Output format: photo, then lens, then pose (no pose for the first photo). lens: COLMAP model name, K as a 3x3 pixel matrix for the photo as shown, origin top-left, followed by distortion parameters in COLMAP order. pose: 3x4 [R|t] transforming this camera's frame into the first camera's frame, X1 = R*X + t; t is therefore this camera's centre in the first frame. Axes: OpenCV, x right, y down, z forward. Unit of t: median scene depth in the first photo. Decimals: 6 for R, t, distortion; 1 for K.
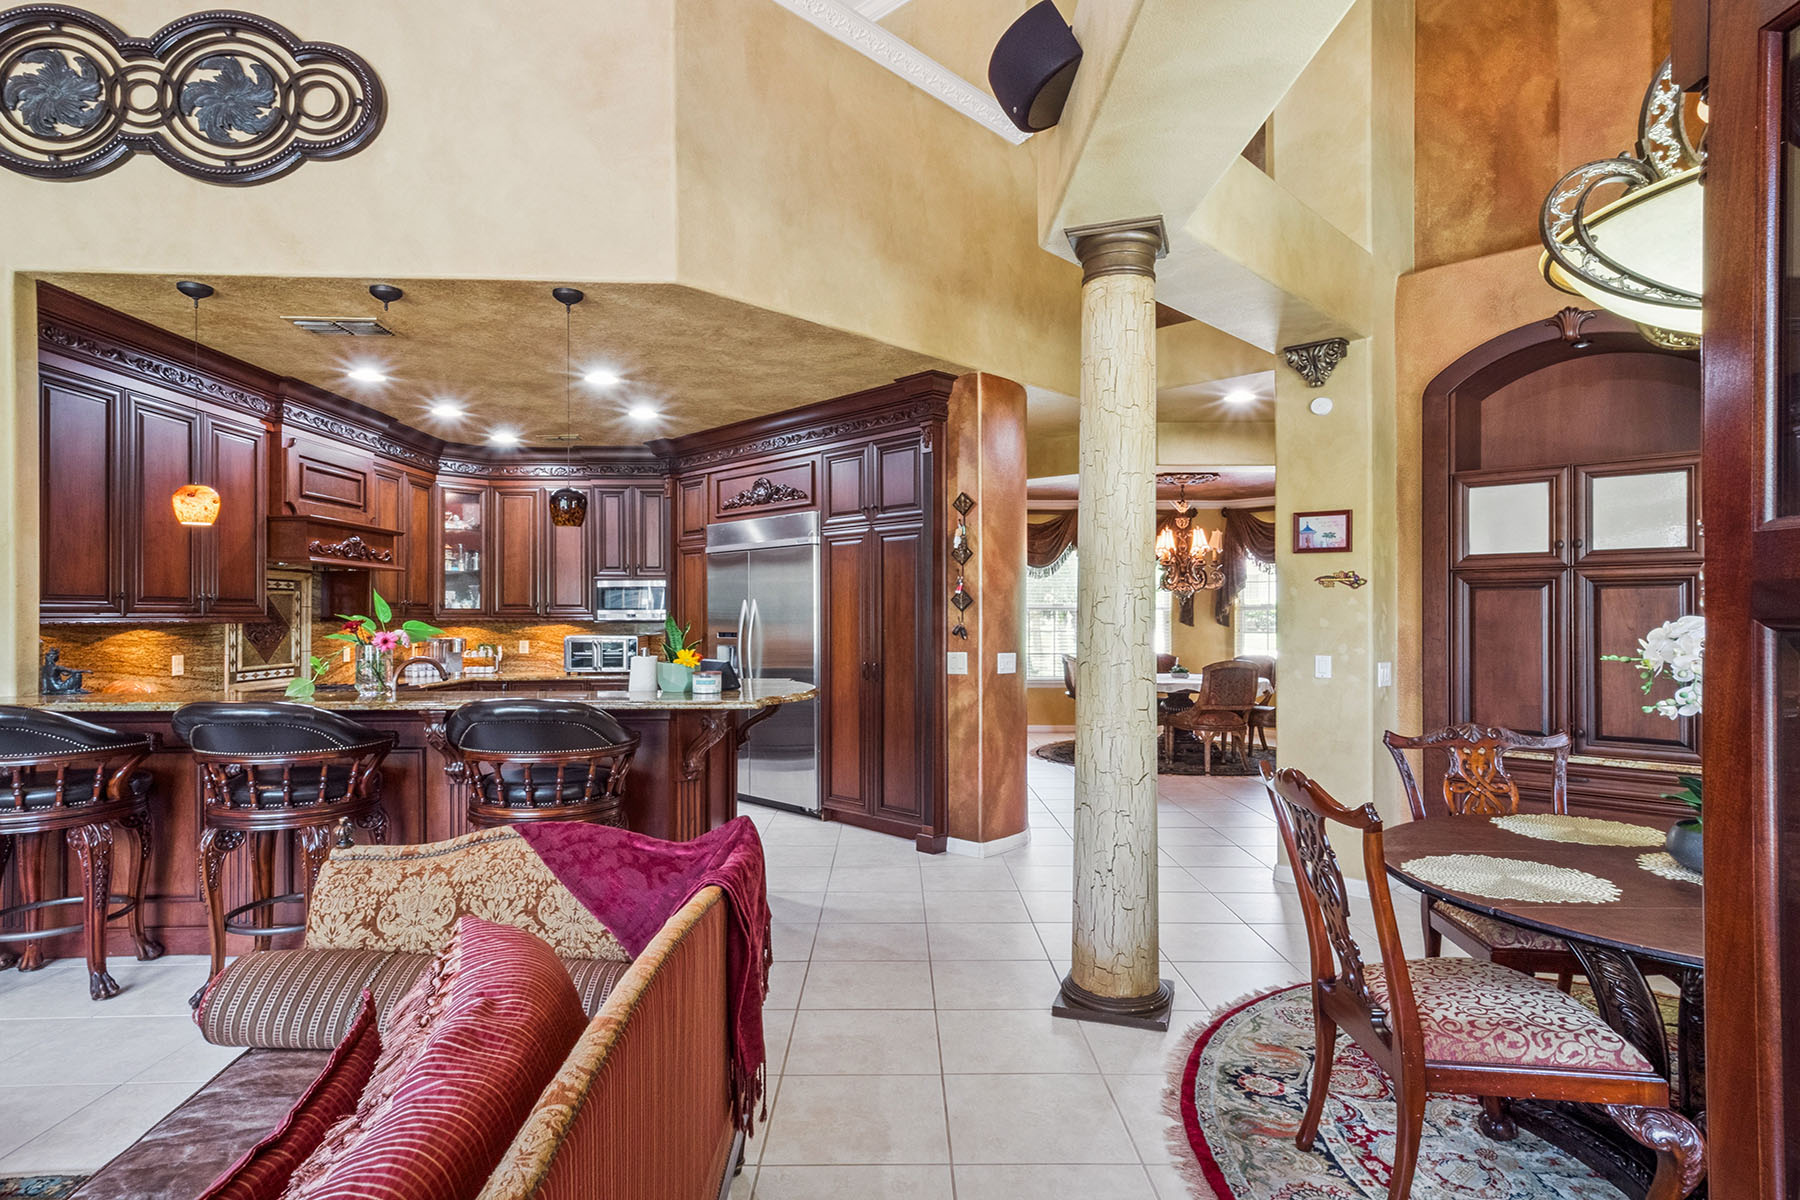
lens RADIAL K [[984.1, 0, 912.7], [0, 984.1, 618.0], [0, 0, 1]] dist [0.007231, 0.005186]
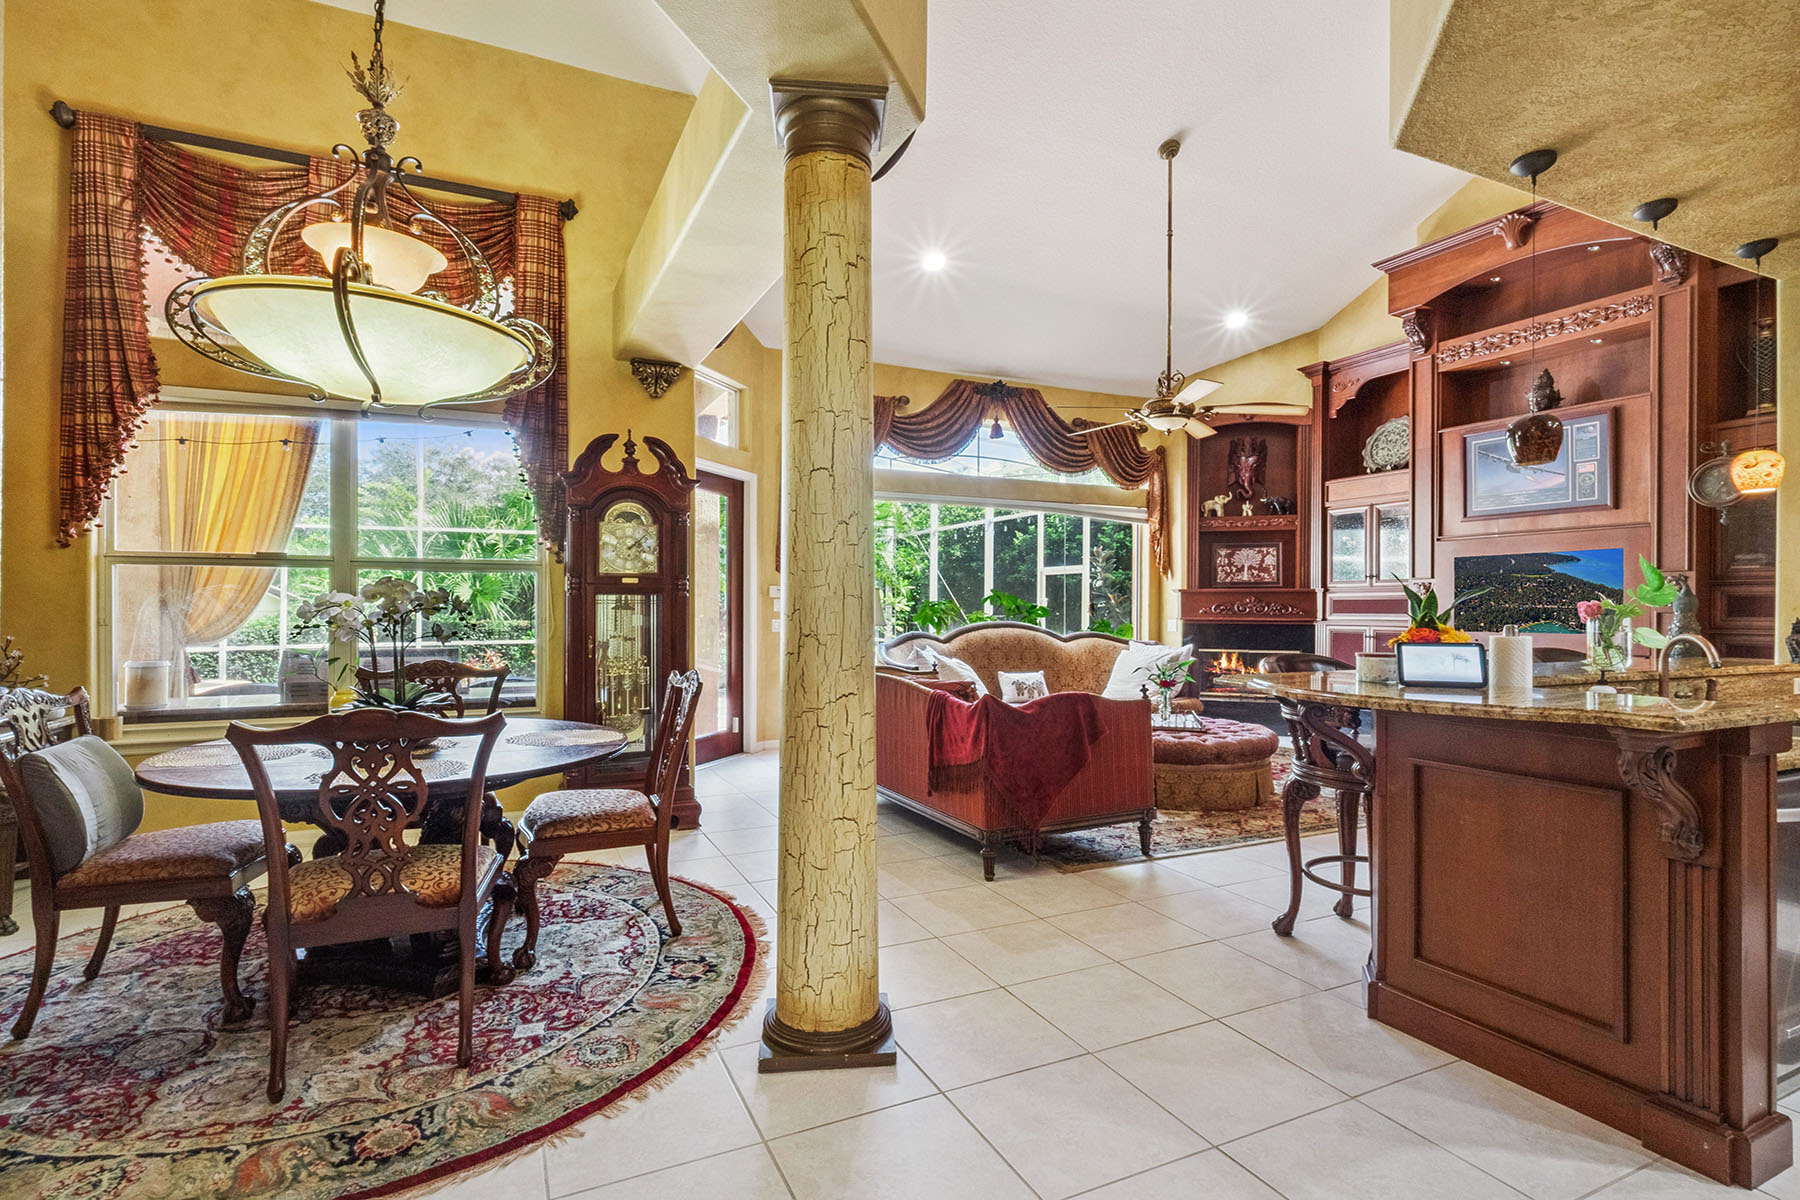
lens RADIAL K [[870.8, 0, 907.8], [0, 870.8, 611.6], [0, 0, 1]] dist [0.003181, -0.004491]
pose [[-0.910357, -0.002596, -0.413815, 0.341914], [-0.005326, 0.999971, 0.005443, 0.019949], [0.413789, 0.007159, -0.910345, 1.286502]]
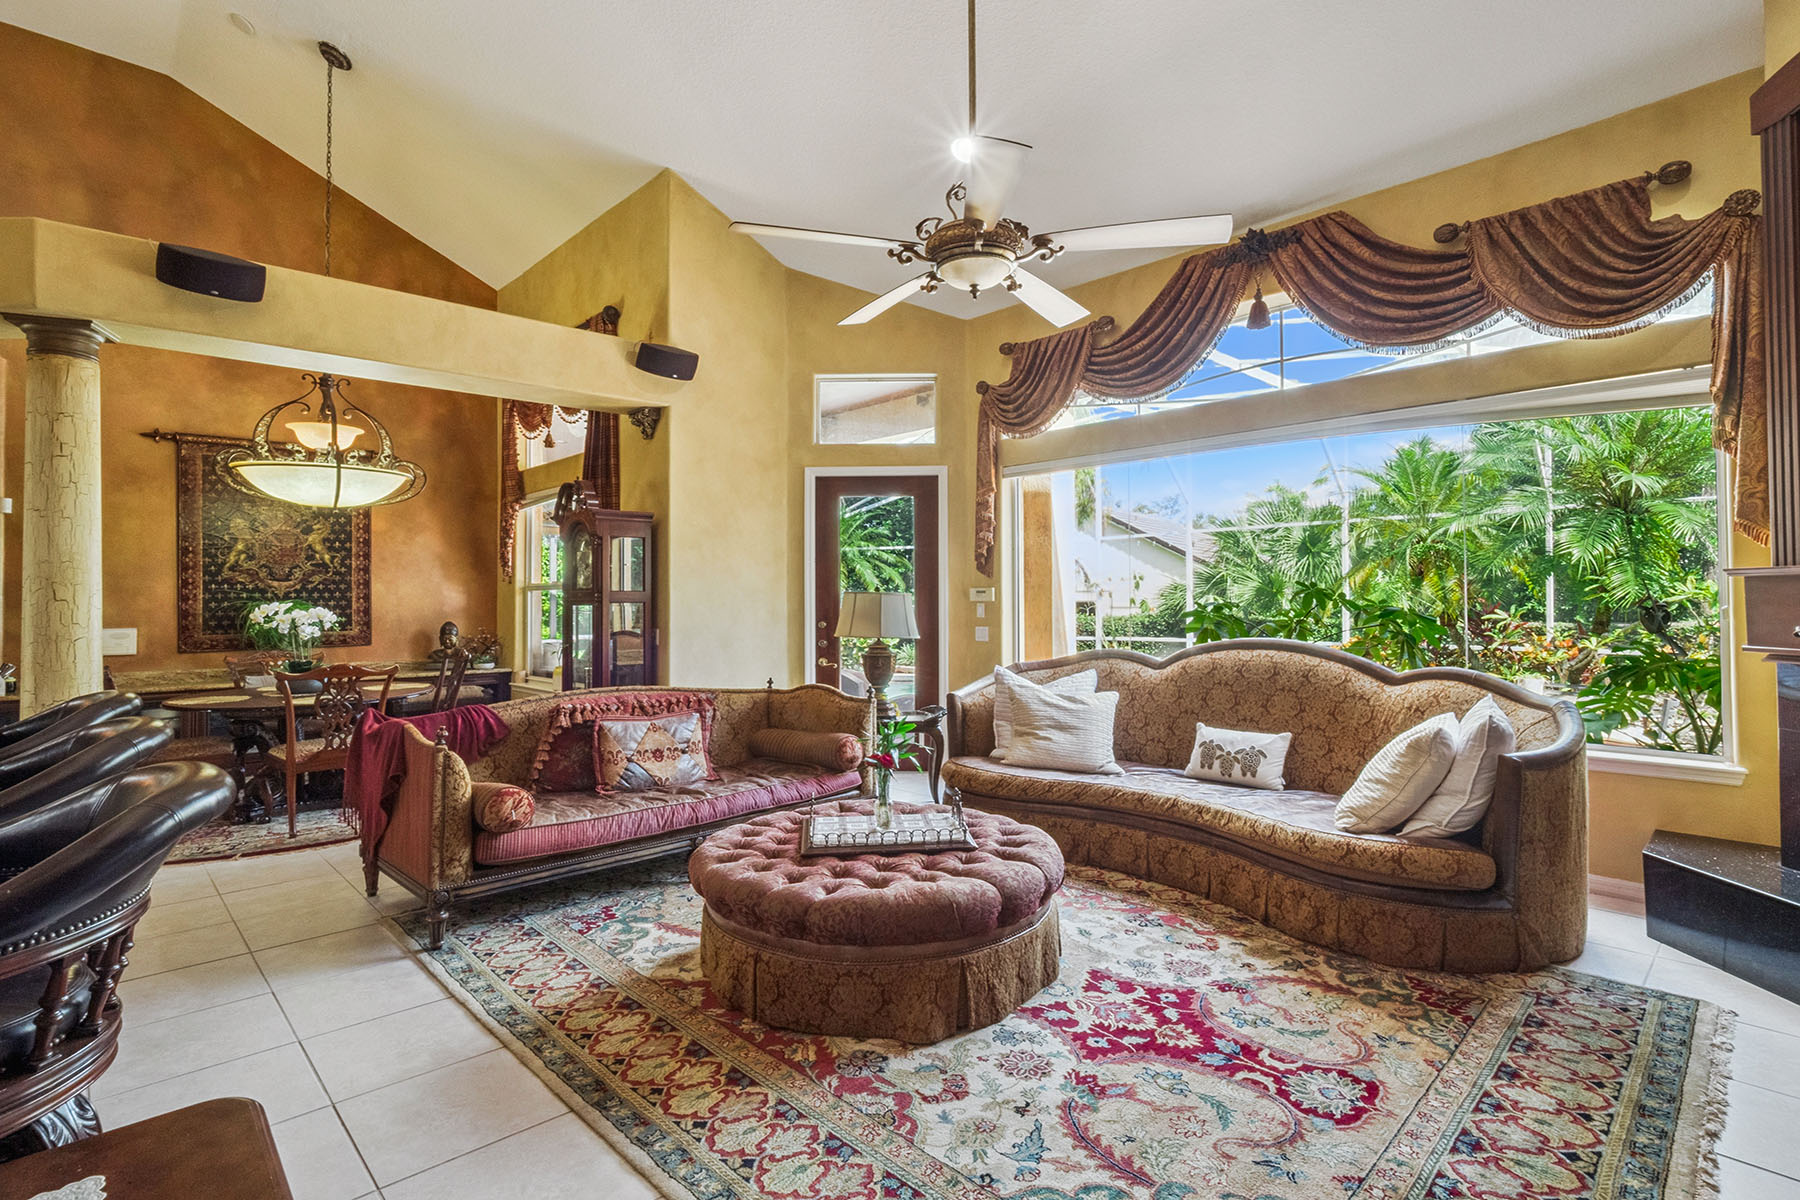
lens RADIAL K [[870.8, 0, 907.2], [0, 870.8, 583.8], [0, 0, 1]] dist [0.003181, -0.004491]
pose [[-0.684608, 0.016048, 0.728735, -1.100191], [0.004682, 0.999834, -0.017620, -0.001268], [-0.728897, -0.008651, -0.684569, 0.738032]]
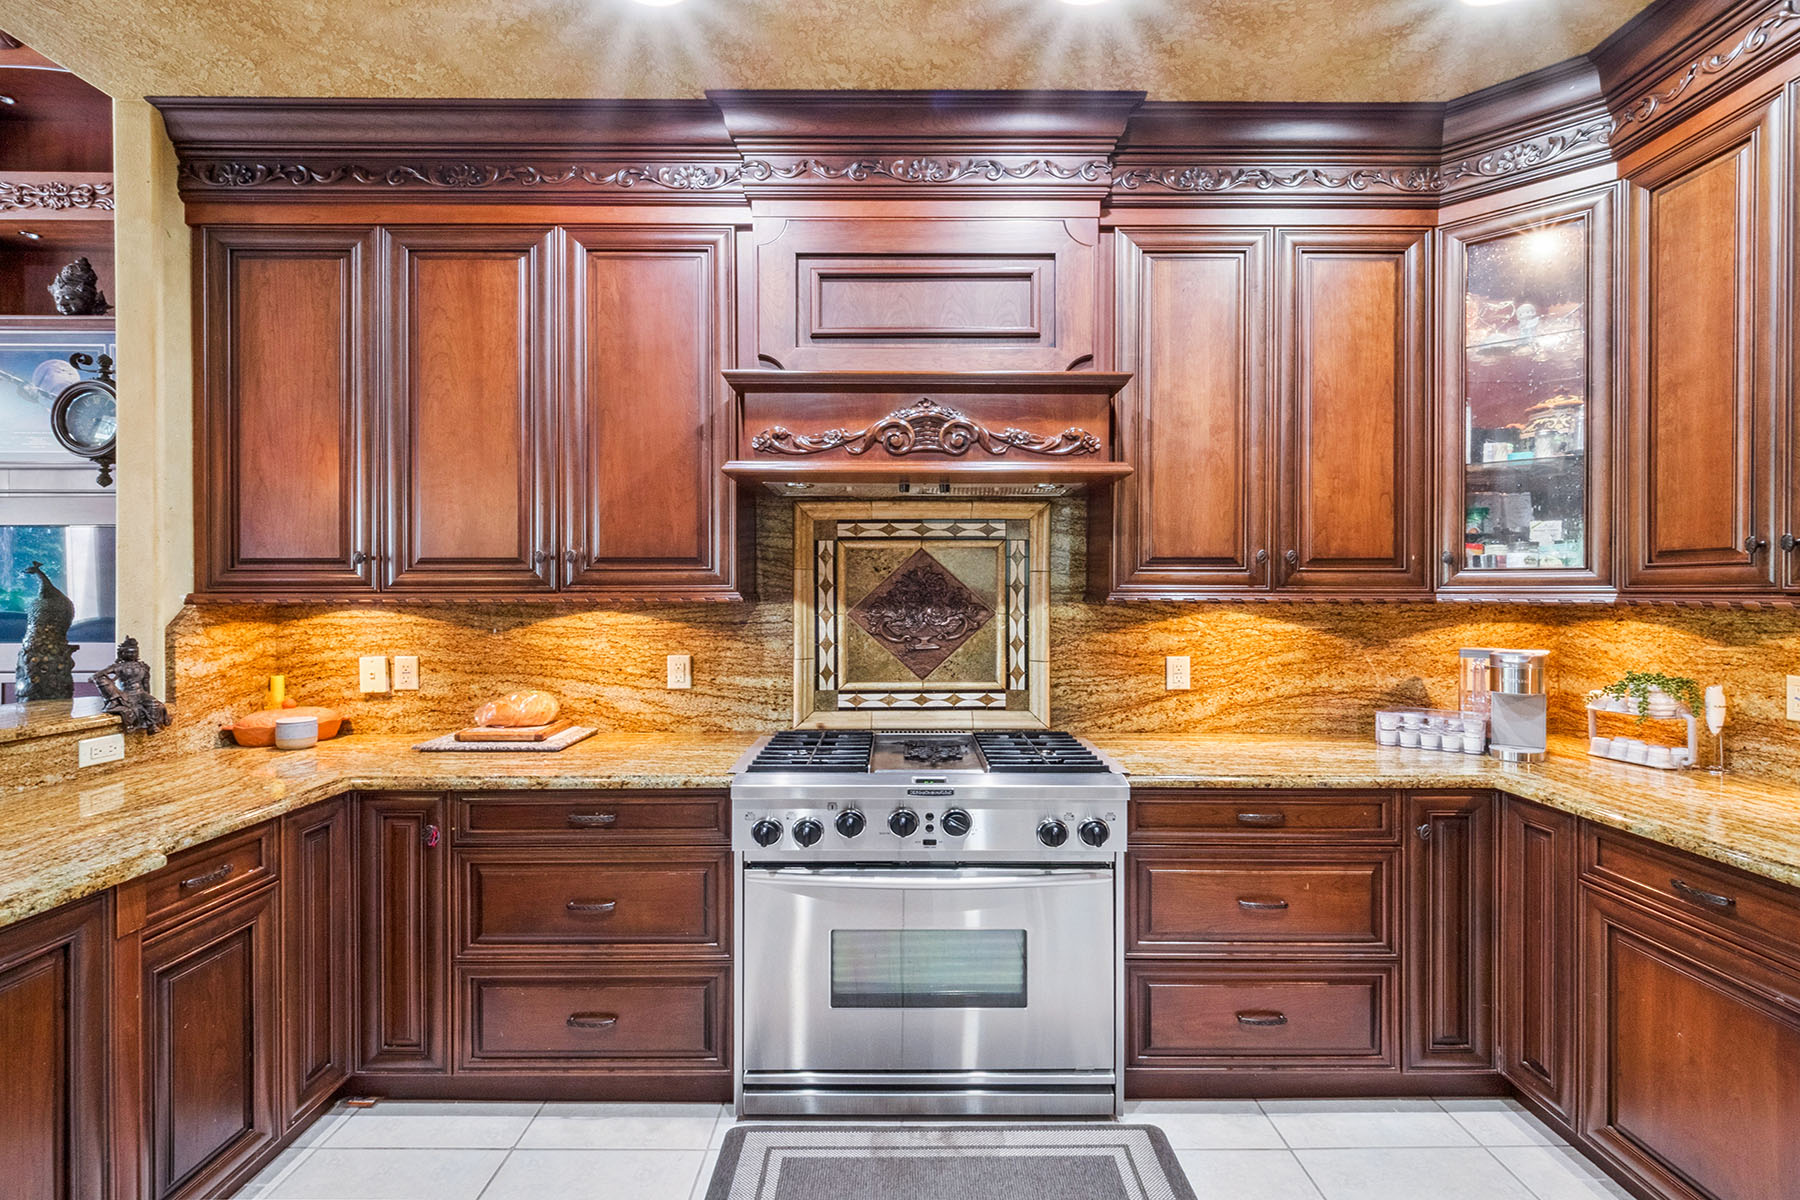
lens RADIAL K [[870.8, 0, 901.2], [0, 870.8, 599.9], [0, 0, 1]] dist [0.003181, -0.004491]
pose [[-0.016250, 0.011567, -0.999801, -0.254892], [-0.000722, 0.999933, 0.011580, -0.002599], [0.999868, 0.000910, -0.016241, 1.357194]]
